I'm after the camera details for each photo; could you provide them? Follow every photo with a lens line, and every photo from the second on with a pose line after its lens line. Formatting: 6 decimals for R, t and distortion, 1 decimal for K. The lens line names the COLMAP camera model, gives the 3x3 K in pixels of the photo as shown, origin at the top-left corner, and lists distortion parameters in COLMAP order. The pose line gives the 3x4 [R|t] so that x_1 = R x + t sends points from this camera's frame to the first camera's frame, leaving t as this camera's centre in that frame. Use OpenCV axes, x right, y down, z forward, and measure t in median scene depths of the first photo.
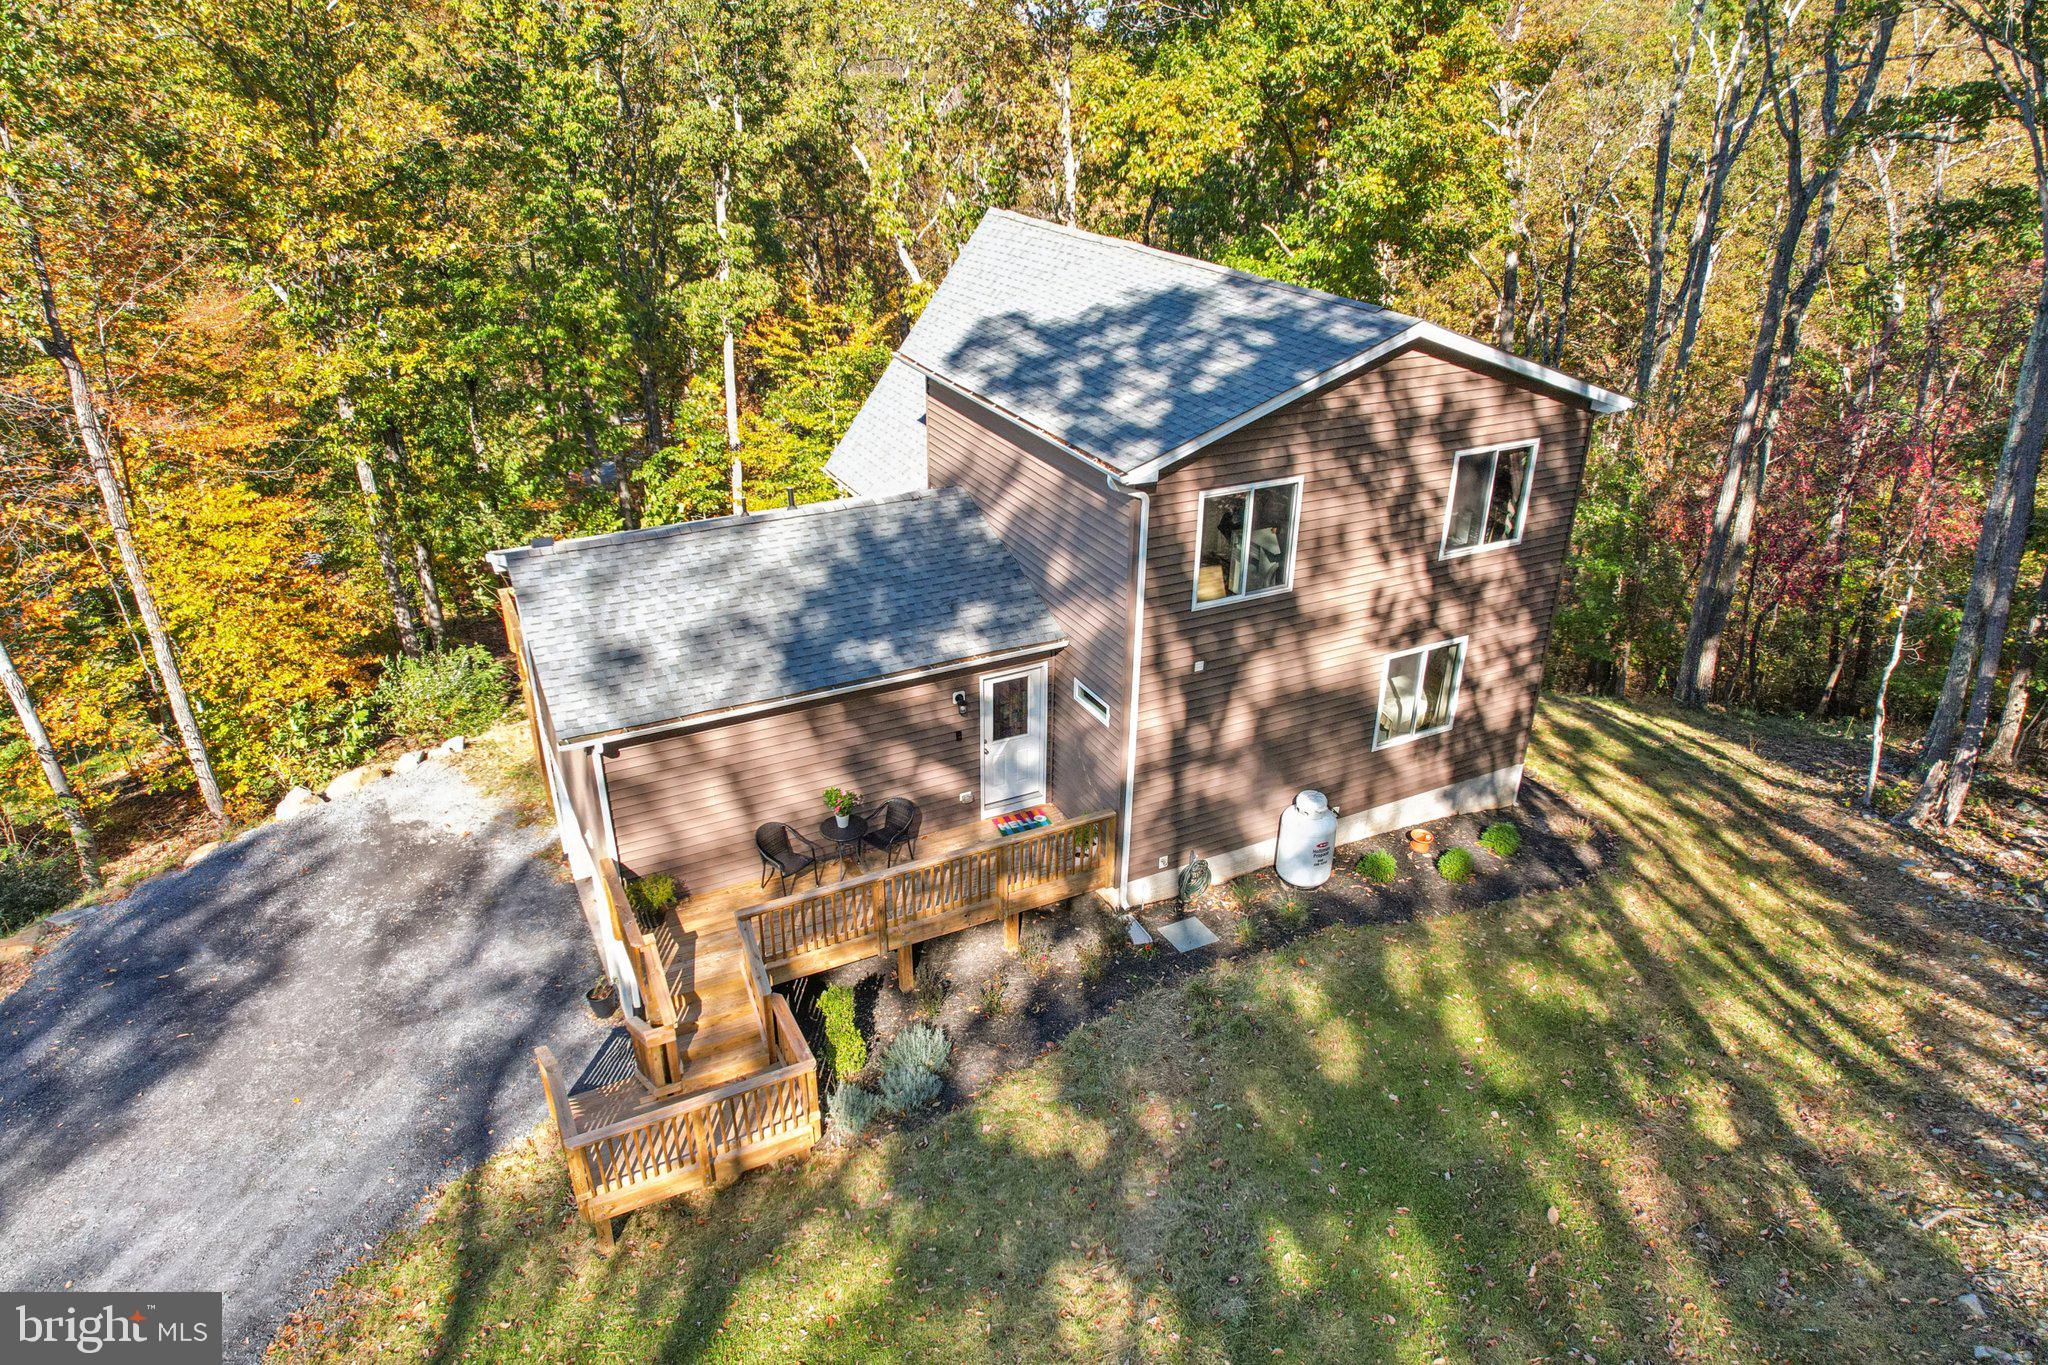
lens RADIAL K [[1276.8, 0, 1030.7], [0, 1276.8, 680.4], [0, 0, 1]] dist [-0.010947, 0.001241]
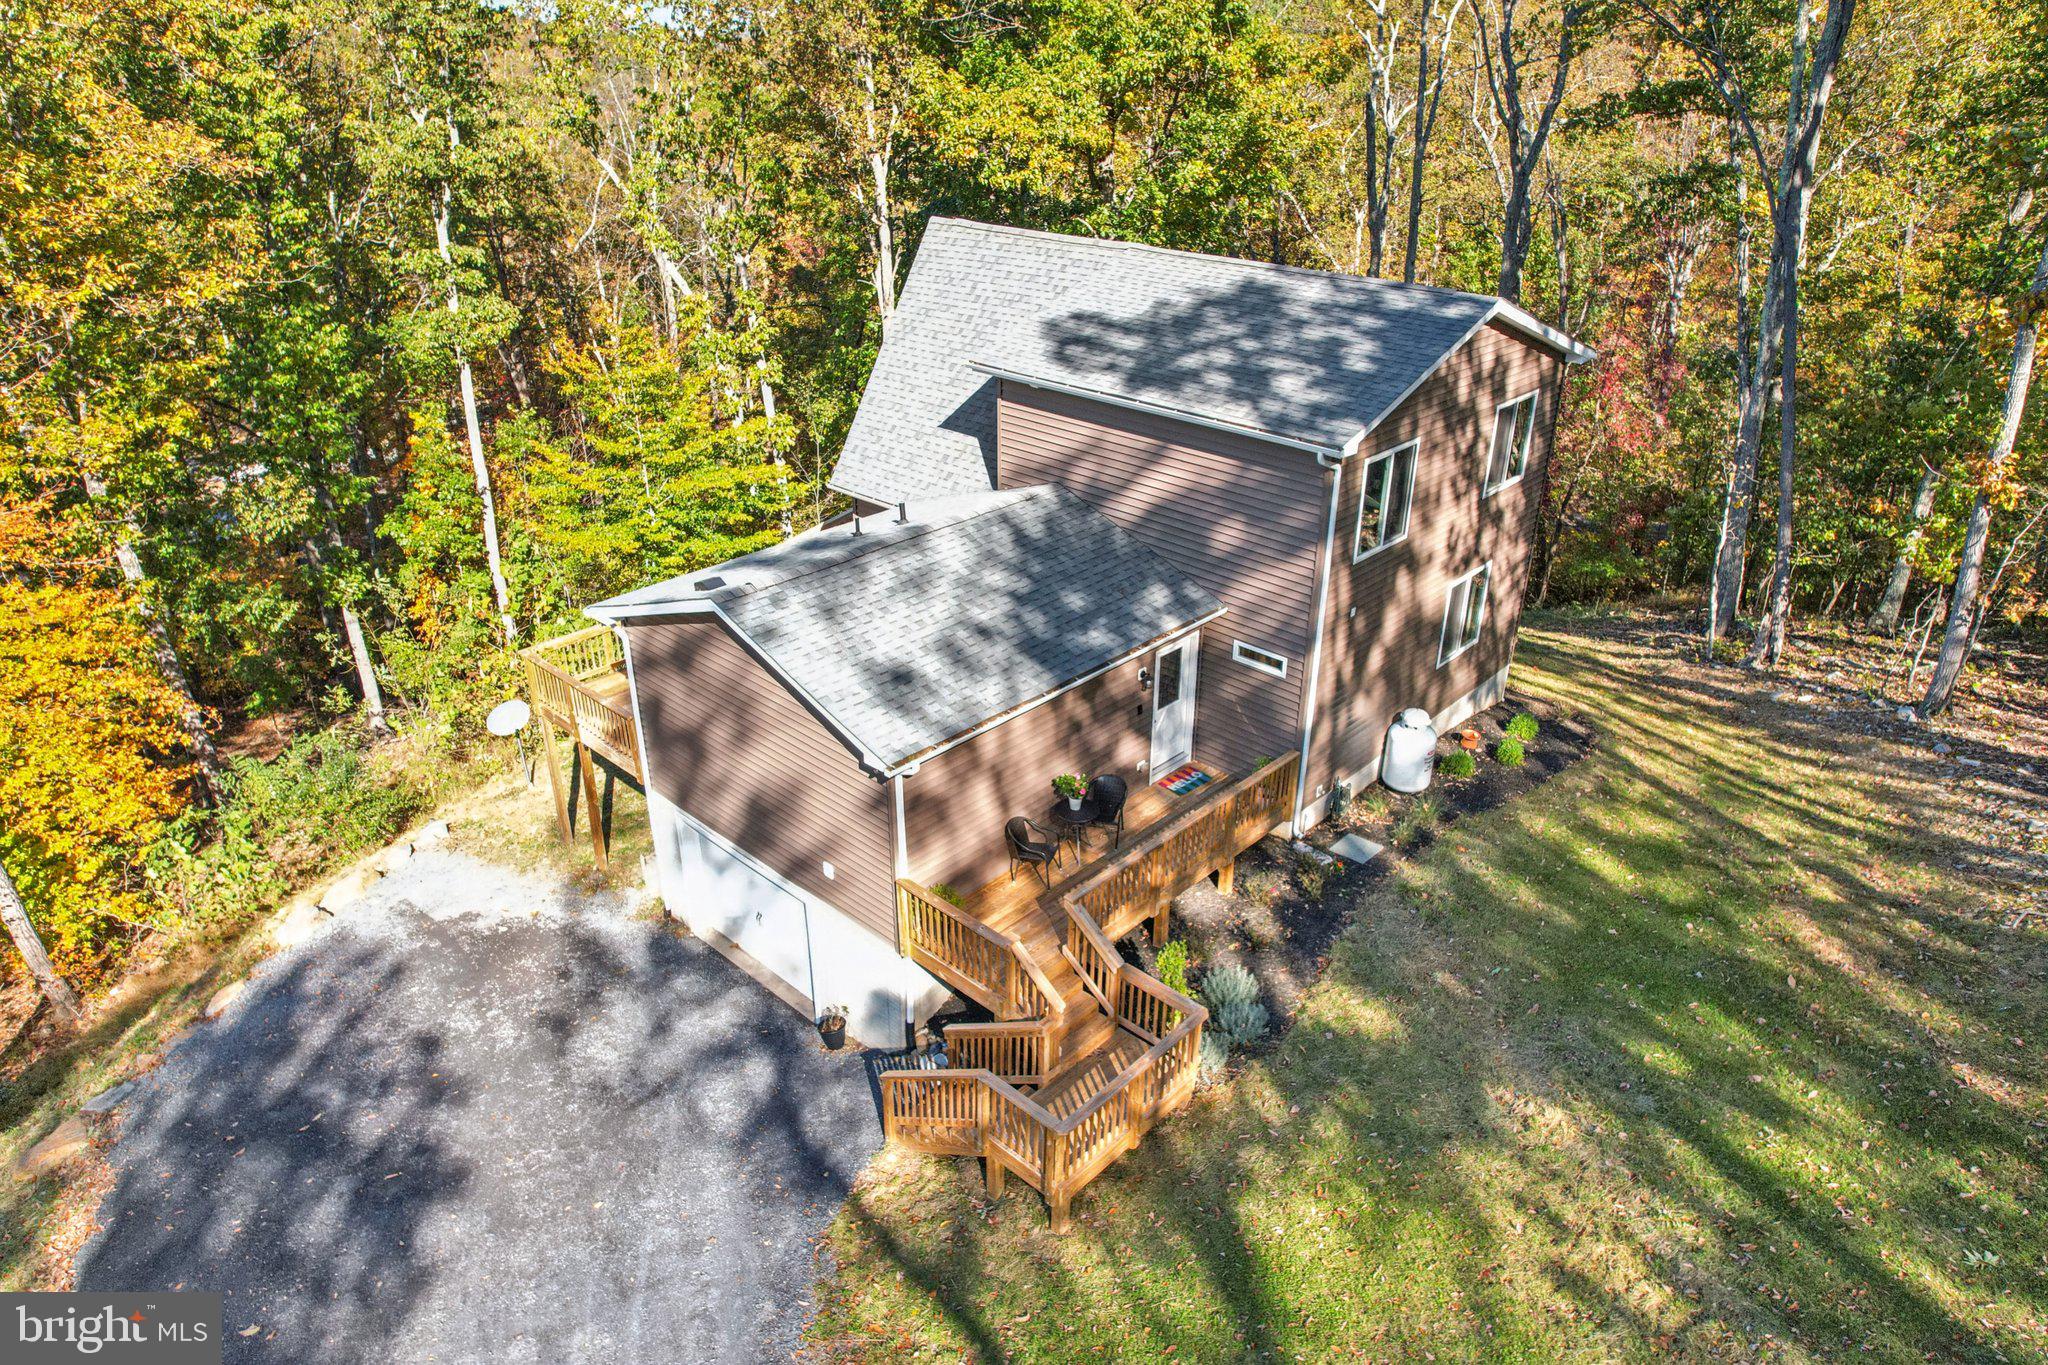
lens RADIAL K [[1294.3, 0, 1029.5], [0, 1294.3, 684.6], [0, 0, 1]] dist [-0.061514, 0.066608]
pose [[0.939840, -0.157189, 0.303301, -0.470853], [0.155204, 0.987402, 0.030798, -0.025148], [-0.304321, 0.018128, 0.952397, -0.003701]]
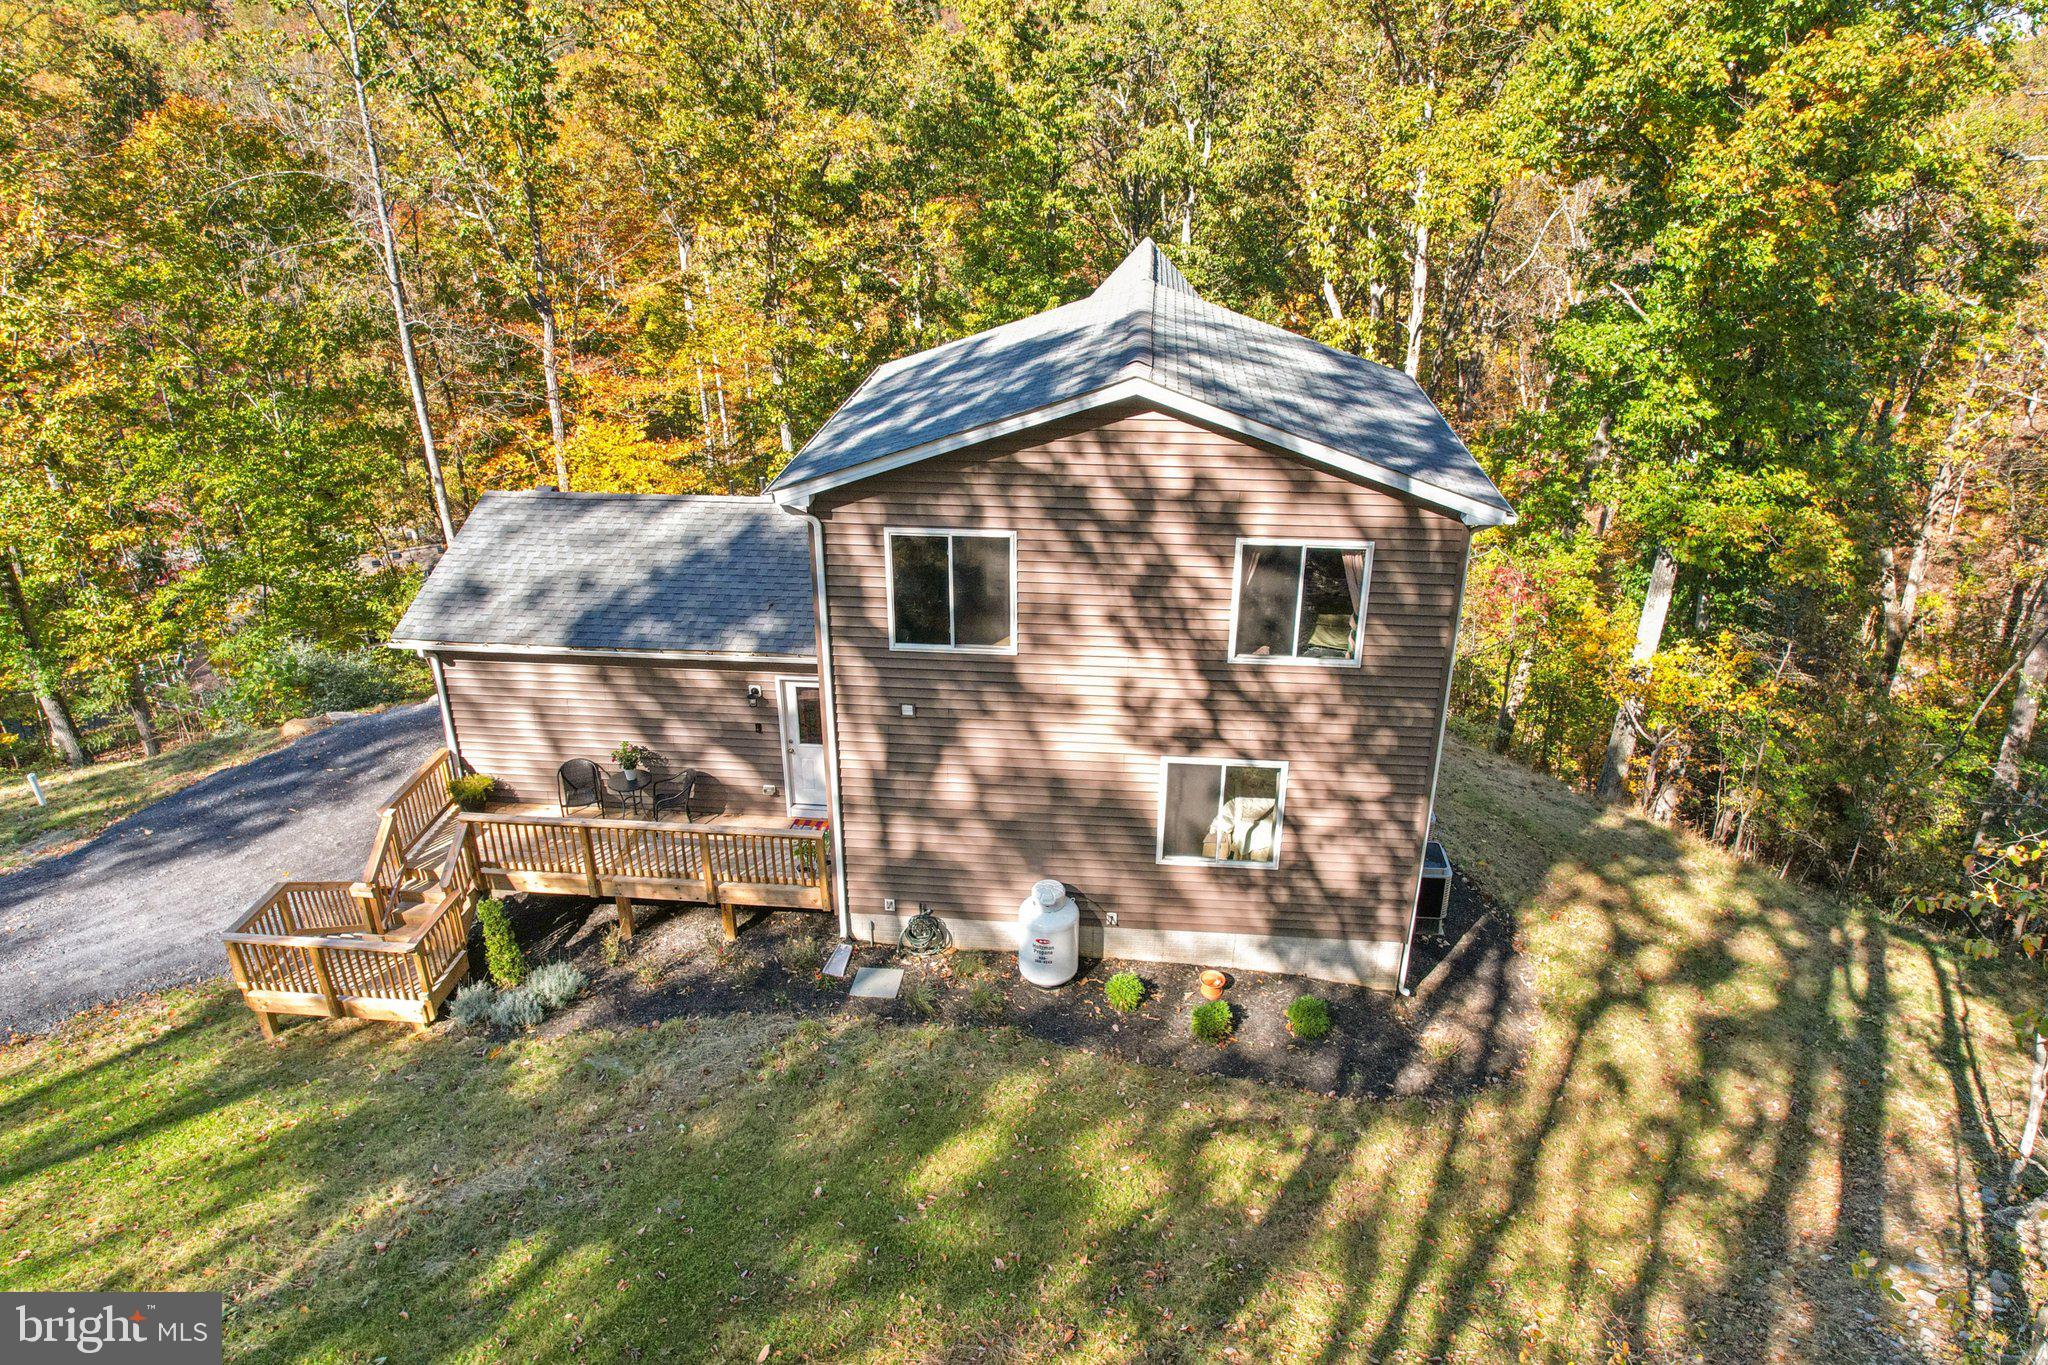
lens RADIAL K [[1319.5, 0, 1024.0], [0, 1319.5, 682.5], [0, 0, 1]] dist [-0.075257, 0.072530]
pose [[0.838710, 0.212380, -0.501459, 0.667935], [-0.226584, 0.973422, 0.033299, -0.082558], [0.495203, 0.085694, 0.864541, 0.172611]]
